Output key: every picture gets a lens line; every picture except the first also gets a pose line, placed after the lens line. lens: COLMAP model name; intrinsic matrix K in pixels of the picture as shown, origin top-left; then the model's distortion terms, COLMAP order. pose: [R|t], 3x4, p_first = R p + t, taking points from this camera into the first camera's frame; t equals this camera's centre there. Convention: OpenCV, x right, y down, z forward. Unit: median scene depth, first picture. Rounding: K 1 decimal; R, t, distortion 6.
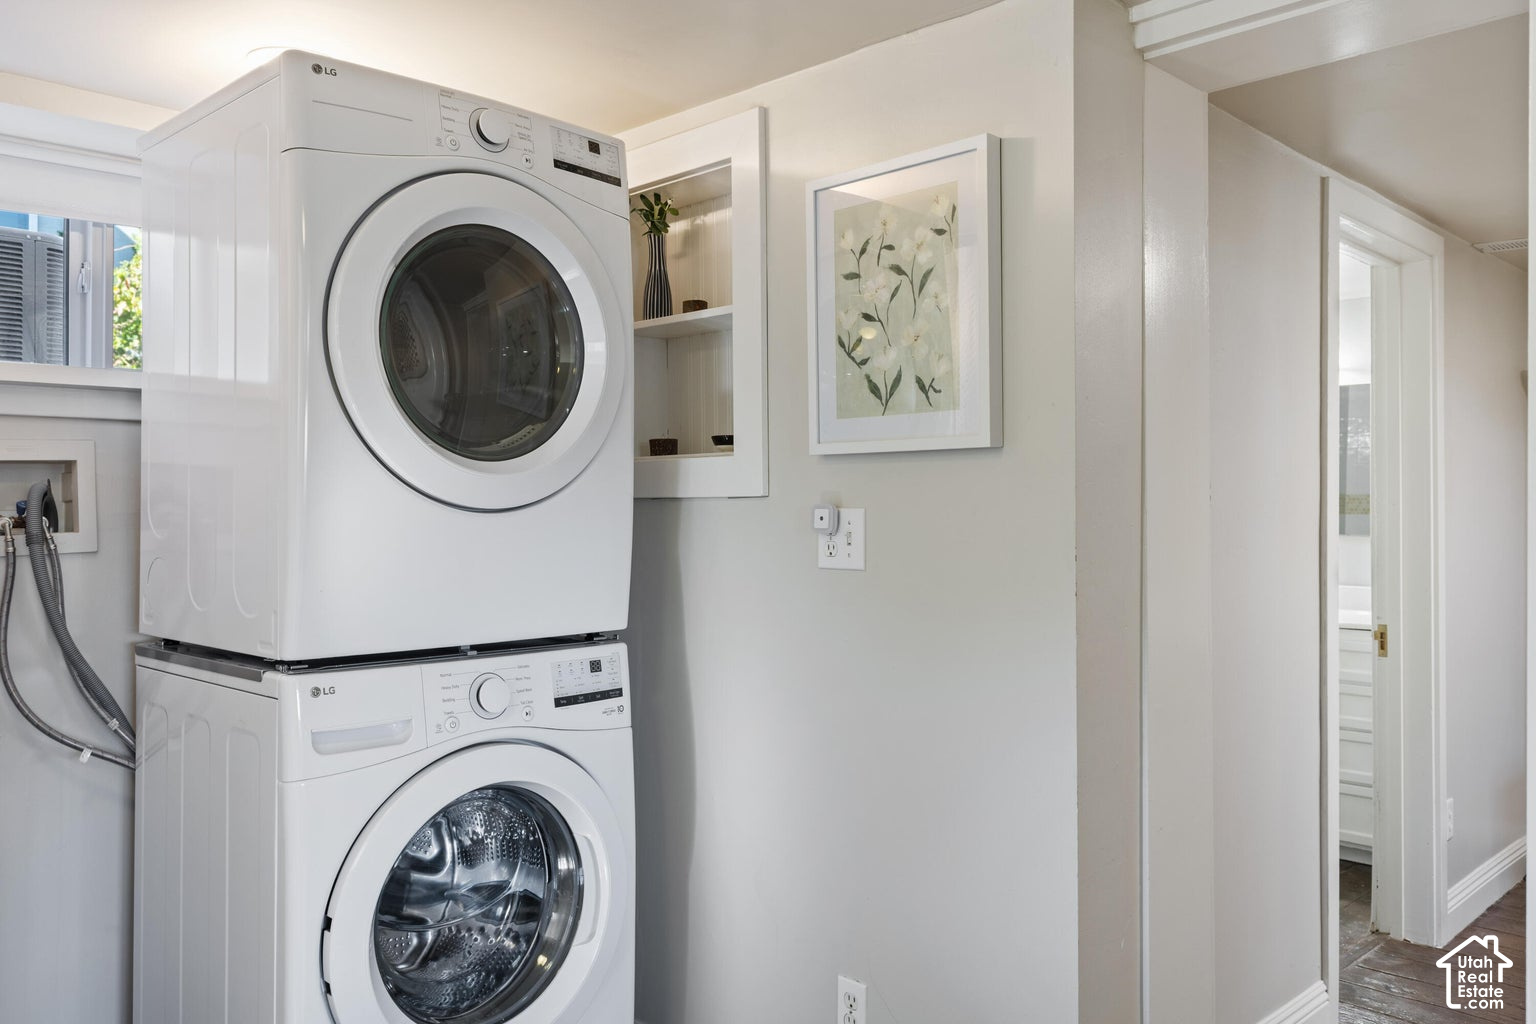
lens RADIAL K [[1221.8, 0, 771.0], [0, 1221.8, 510.9], [0, 0, 1]] dist [0.007443, 0.000869]
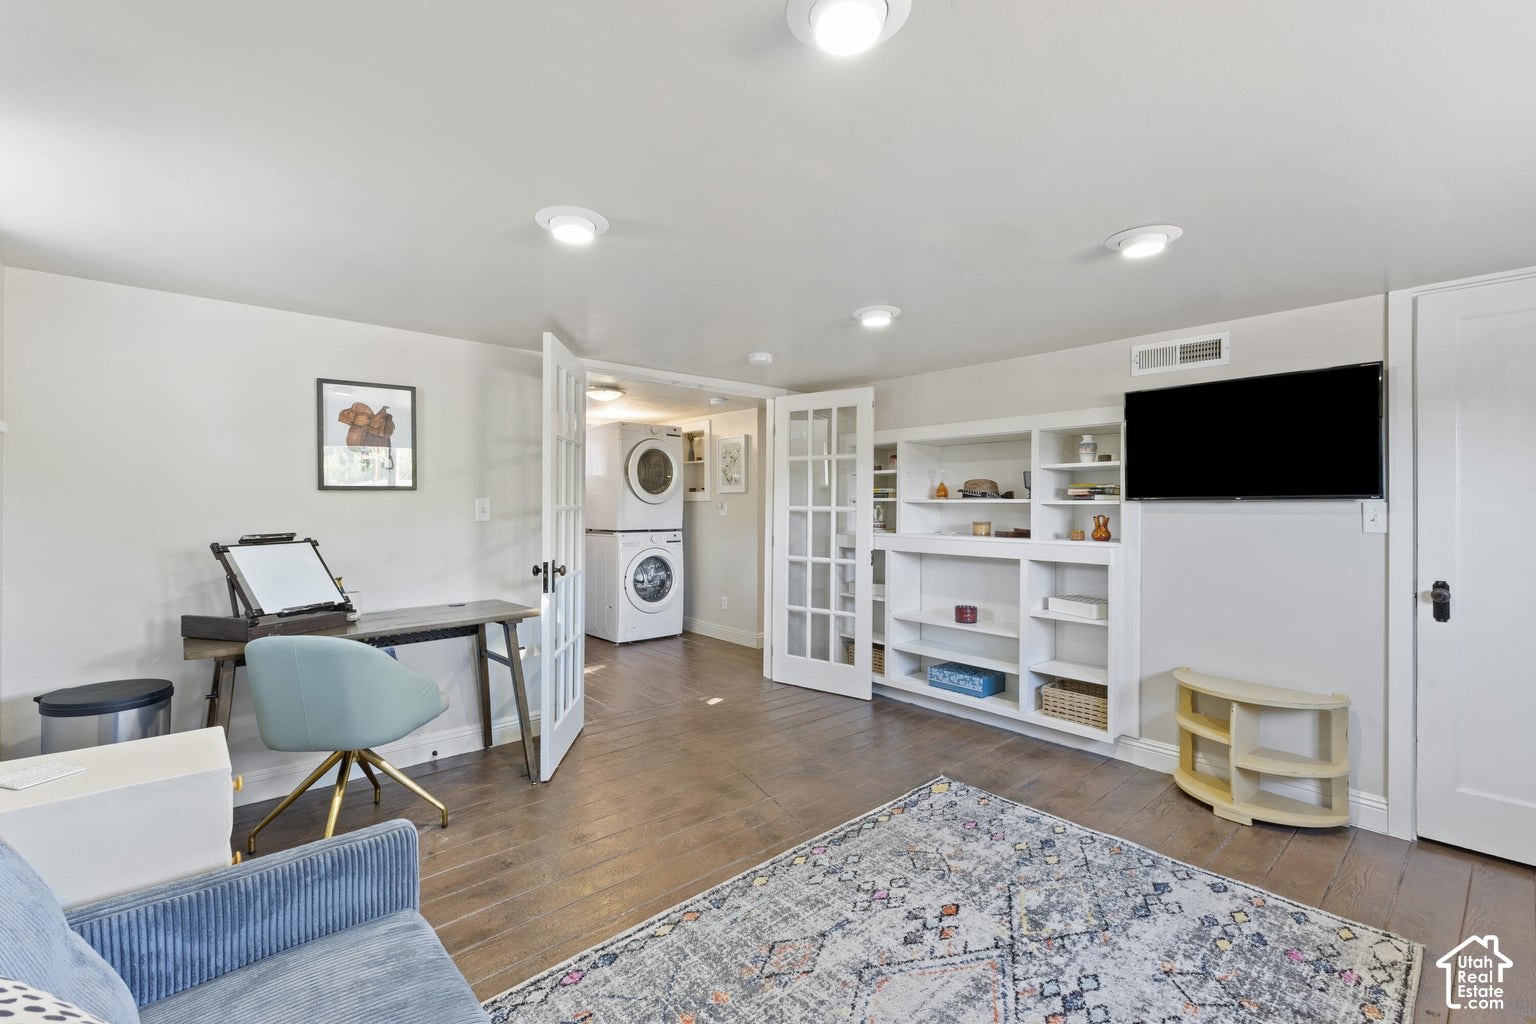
lens RADIAL K [[677.4, 0, 763.6], [0, 677.4, 512.4], [0, 0, 1]] dist [0.001110, 0.000163]
pose [[0.998047, 0.001111, -0.062462, 0.368176], [-0.000703, 0.999978, 0.006554, 0.015126], [0.062468, -0.006497, 0.998026, -1.639797]]
